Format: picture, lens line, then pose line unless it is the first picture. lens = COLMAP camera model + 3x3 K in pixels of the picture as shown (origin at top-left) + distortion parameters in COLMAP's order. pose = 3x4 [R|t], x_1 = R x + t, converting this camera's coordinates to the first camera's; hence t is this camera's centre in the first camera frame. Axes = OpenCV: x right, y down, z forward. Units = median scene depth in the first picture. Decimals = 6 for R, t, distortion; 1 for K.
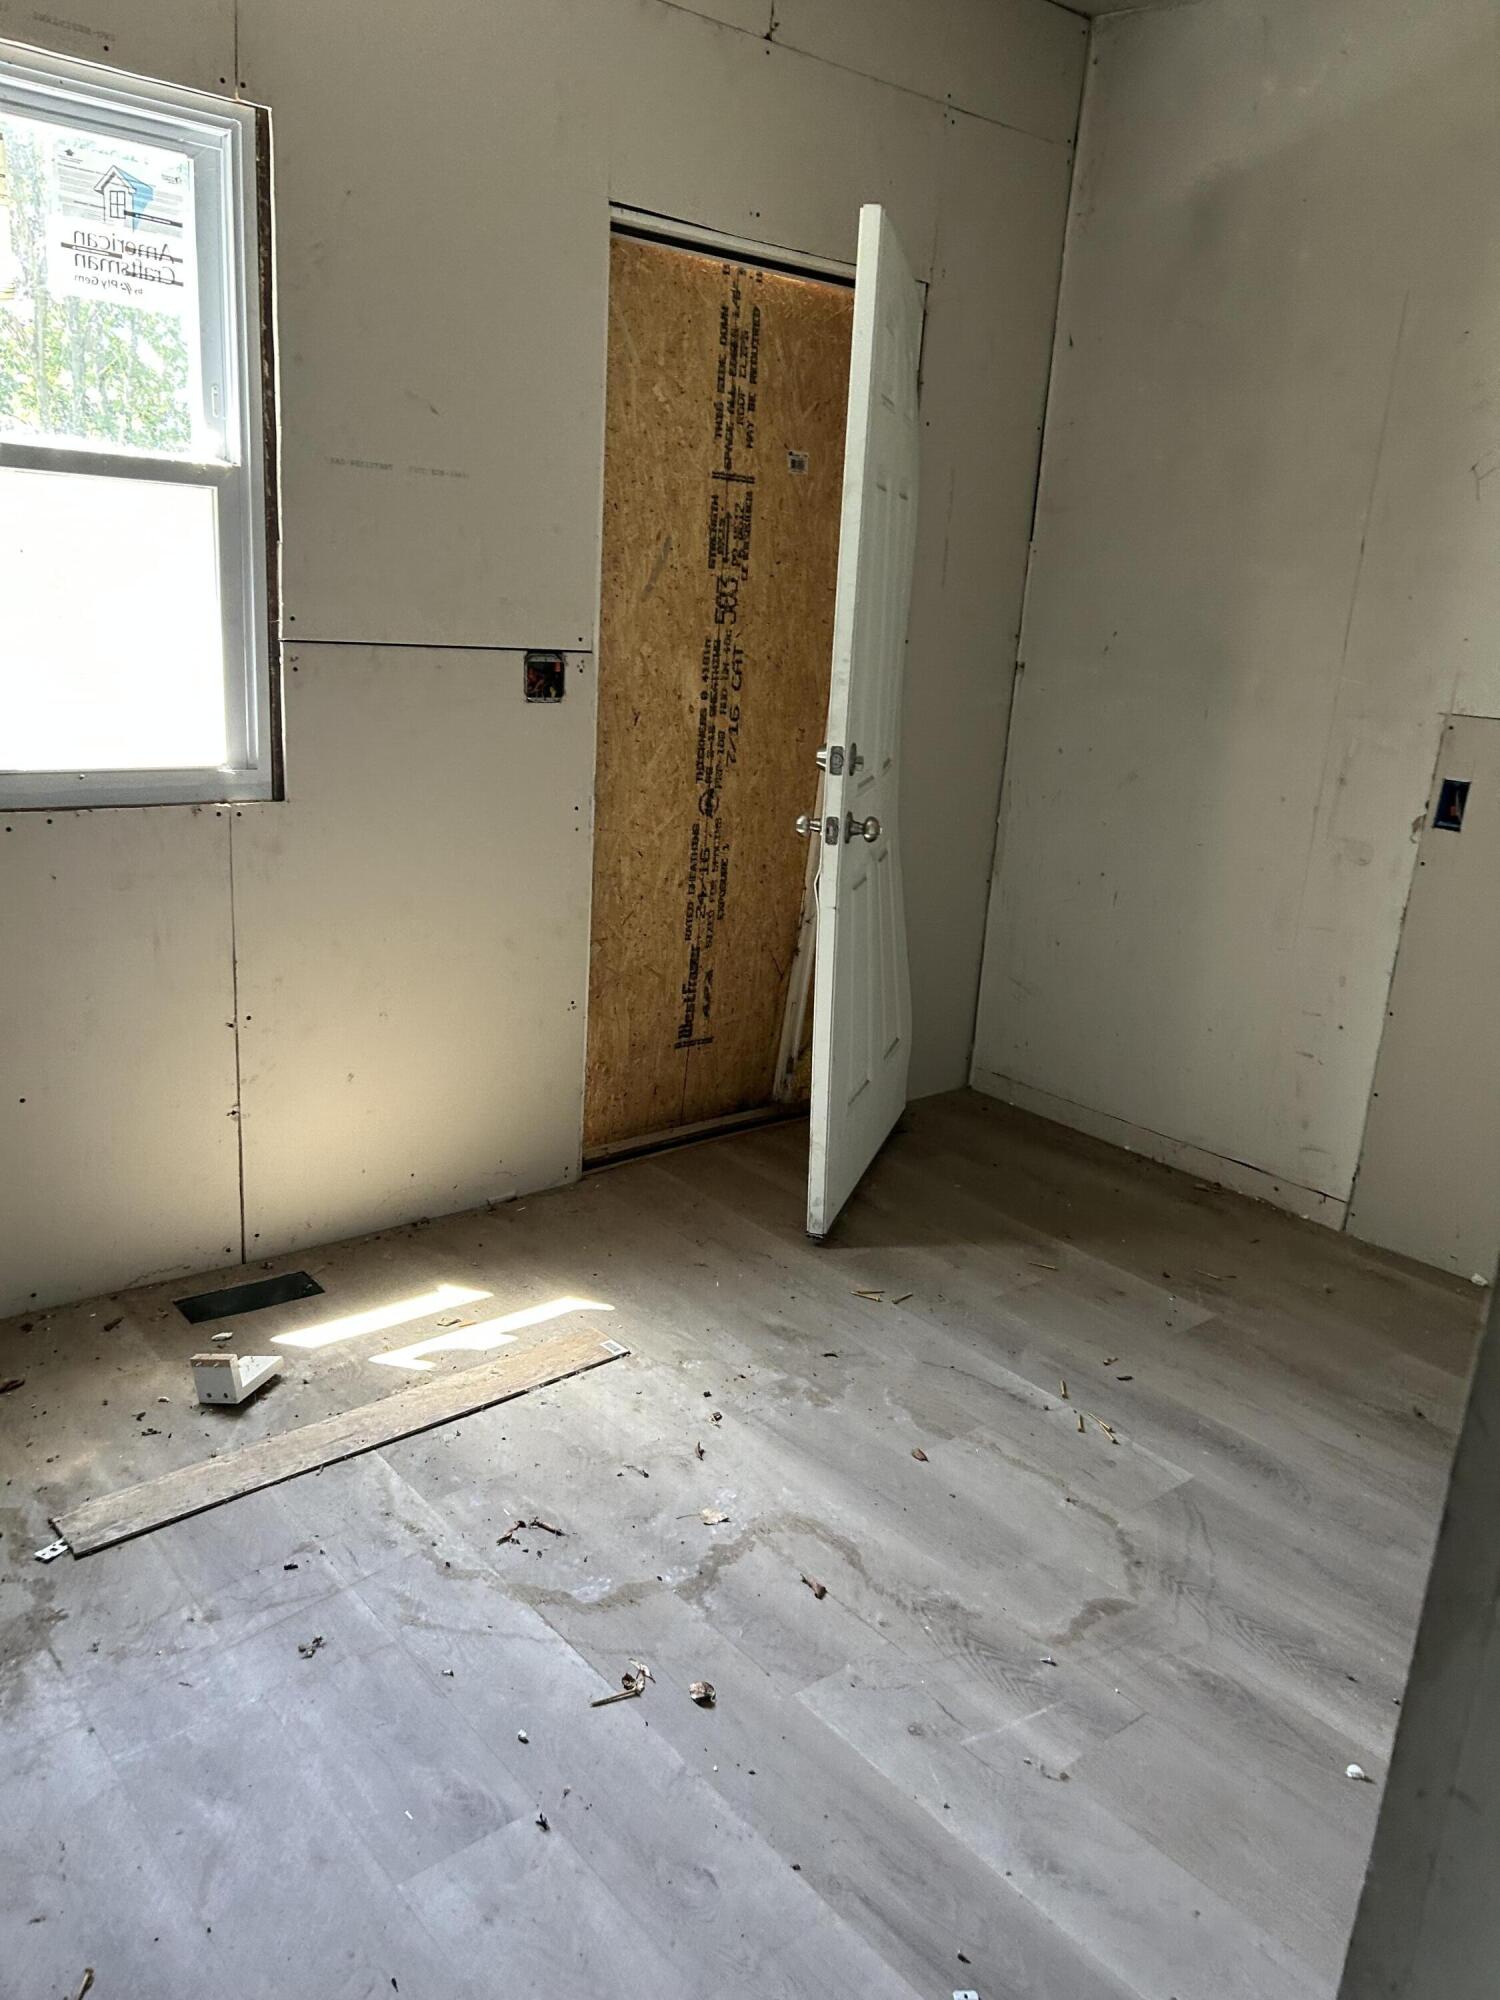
lens RADIAL K [[1505.7, 0, 757.5], [0, 1505.7, 1040.2], [0, 0, 1]] dist [0.048518, -0.055027]
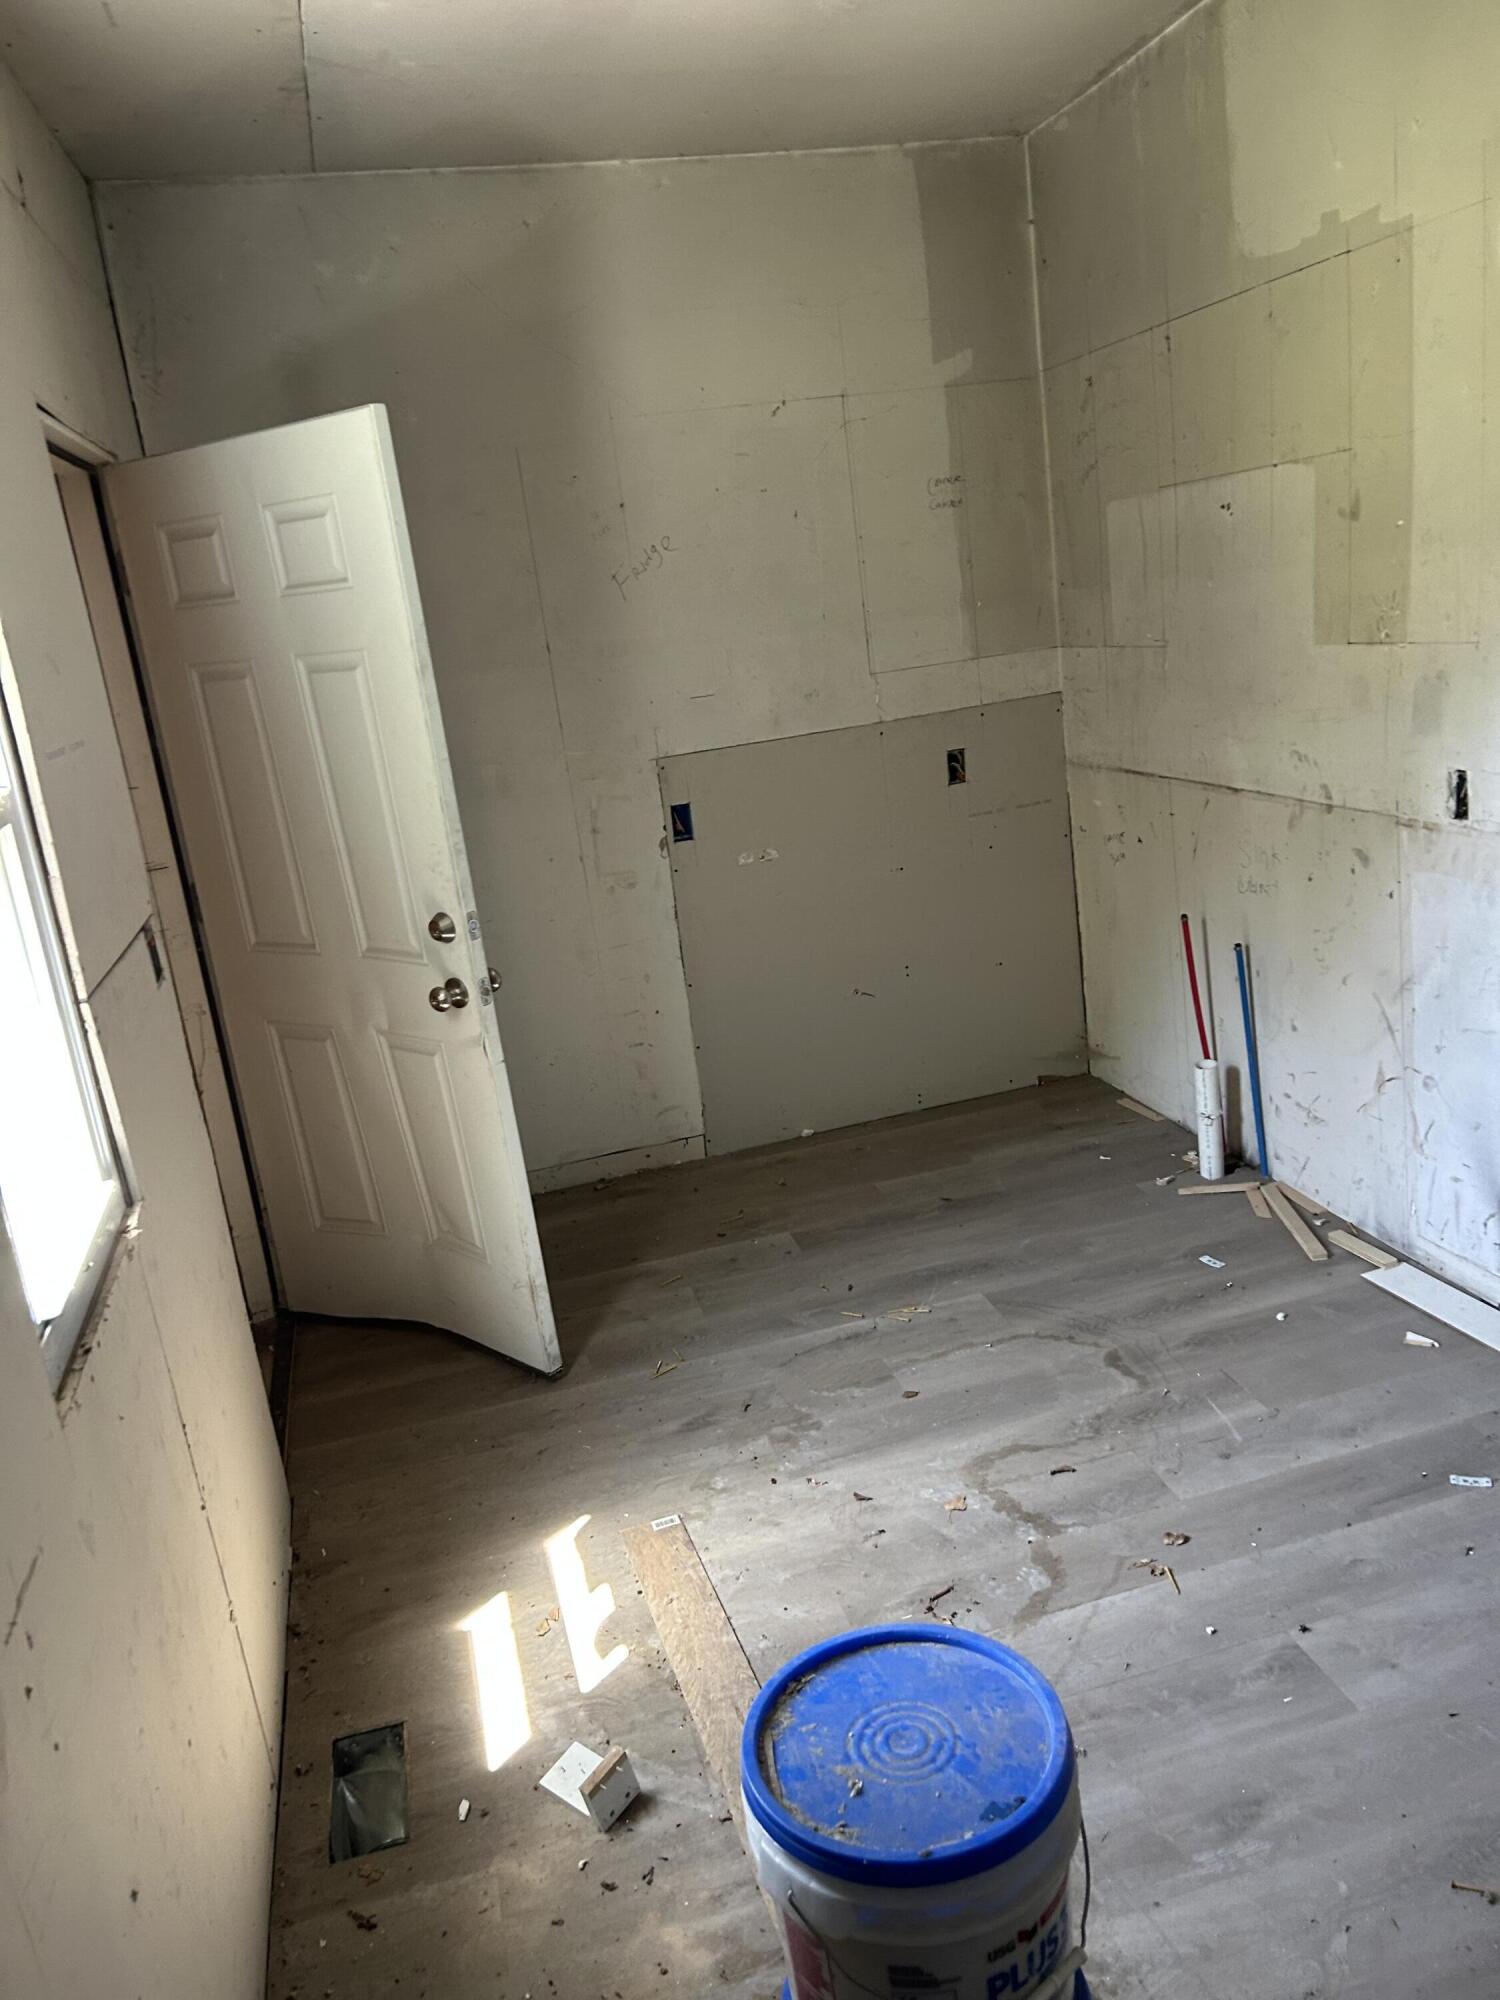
lens RADIAL K [[1505.7, 0, 748.1], [0, 1505.7, 1056.7], [0, 0, 1]] dist [0.048518, -0.055027]
pose [[0.416989, -0.390470, 0.820764, -0.954051], [0.406824, 0.887694, 0.215624, -0.326587], [-0.812782, 0.243994, 0.529011, 0.425373]]
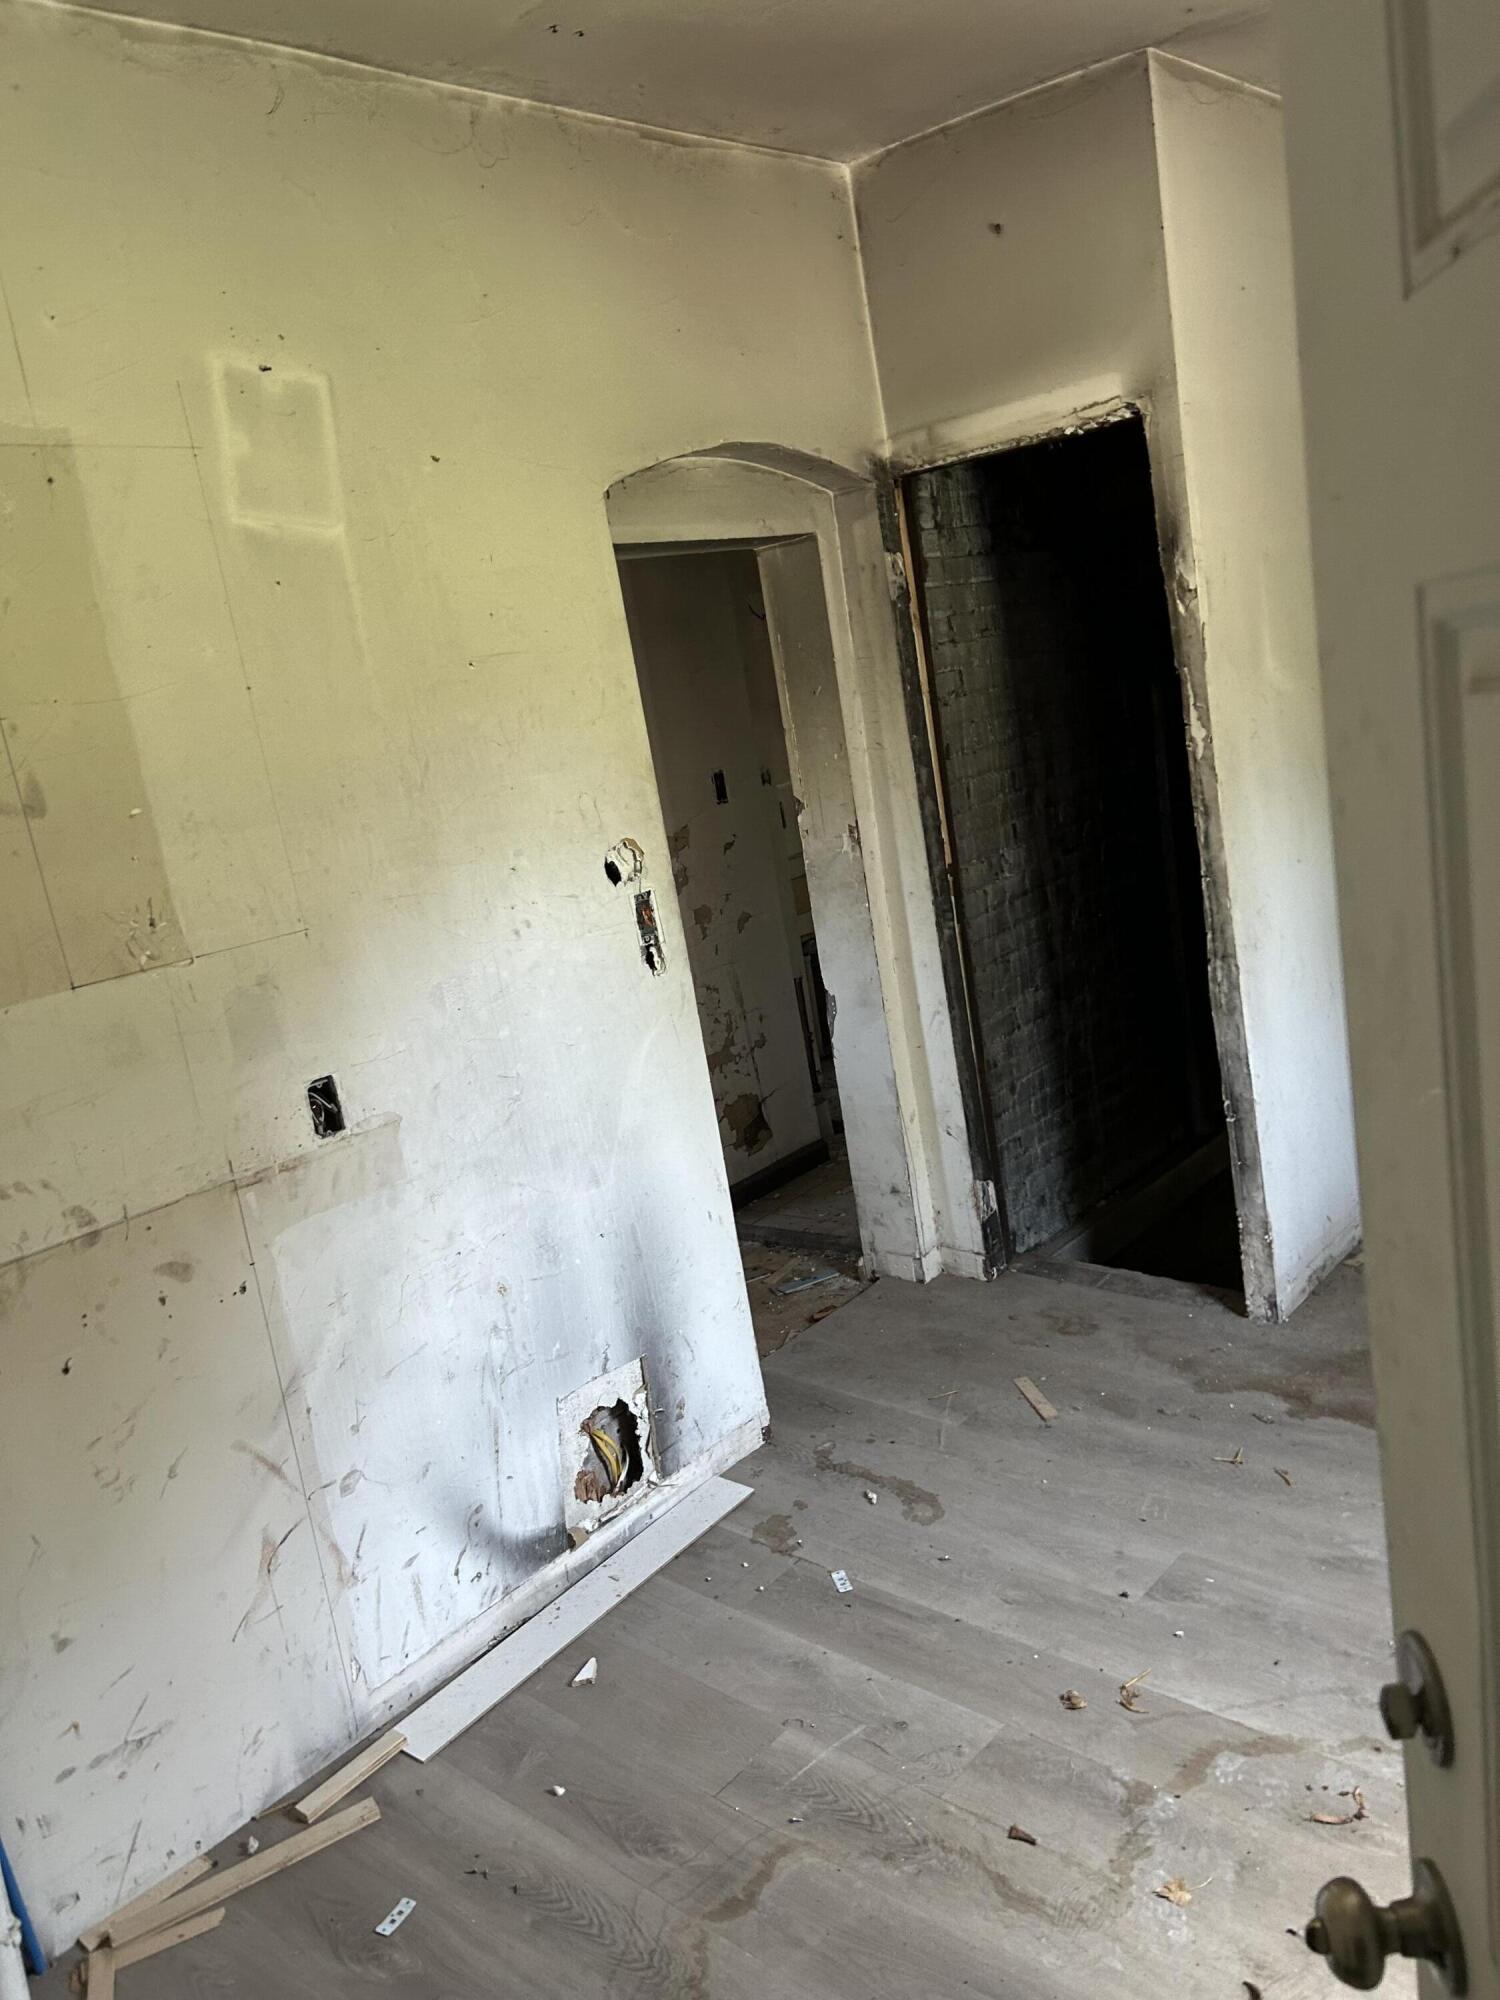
lens RADIAL K [[1505.7, 0, 764.4], [0, 1505.7, 1007.3], [0, 0, 1]] dist [0.048518, -0.055027]
pose [[-0.985999, 0.106927, -0.127951, 0.262247], [0.035565, 0.884530, 0.465125, -0.550682], [0.162911, 0.454062, -0.875949, 1.519217]]
